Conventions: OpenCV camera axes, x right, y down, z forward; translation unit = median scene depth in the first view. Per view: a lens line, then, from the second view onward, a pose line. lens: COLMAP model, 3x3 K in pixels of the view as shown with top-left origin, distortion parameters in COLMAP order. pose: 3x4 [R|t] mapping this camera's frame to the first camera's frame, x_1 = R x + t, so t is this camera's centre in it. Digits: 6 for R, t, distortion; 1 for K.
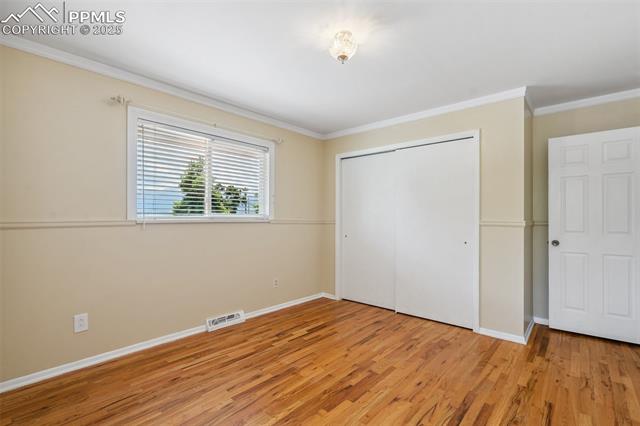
lens RADIAL K [[303.3, 0, 322.2], [0, 303.3, 222.3], [0, 0, 1]] dist [-0.001649, -0.000189]
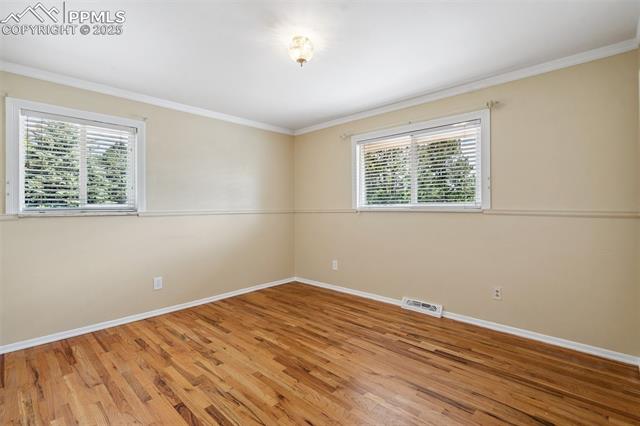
lens RADIAL K [[295.8, 0, 315.9], [0, 295.8, 210.7], [0, 0, 1]] dist [-0.000754, 0.000448]
pose [[-0.054292, 0.009103, -0.998484, 0.809392], [-0.004844, 0.999944, 0.009380, -0.012462], [0.998513, 0.005346, -0.054245, 0.799155]]
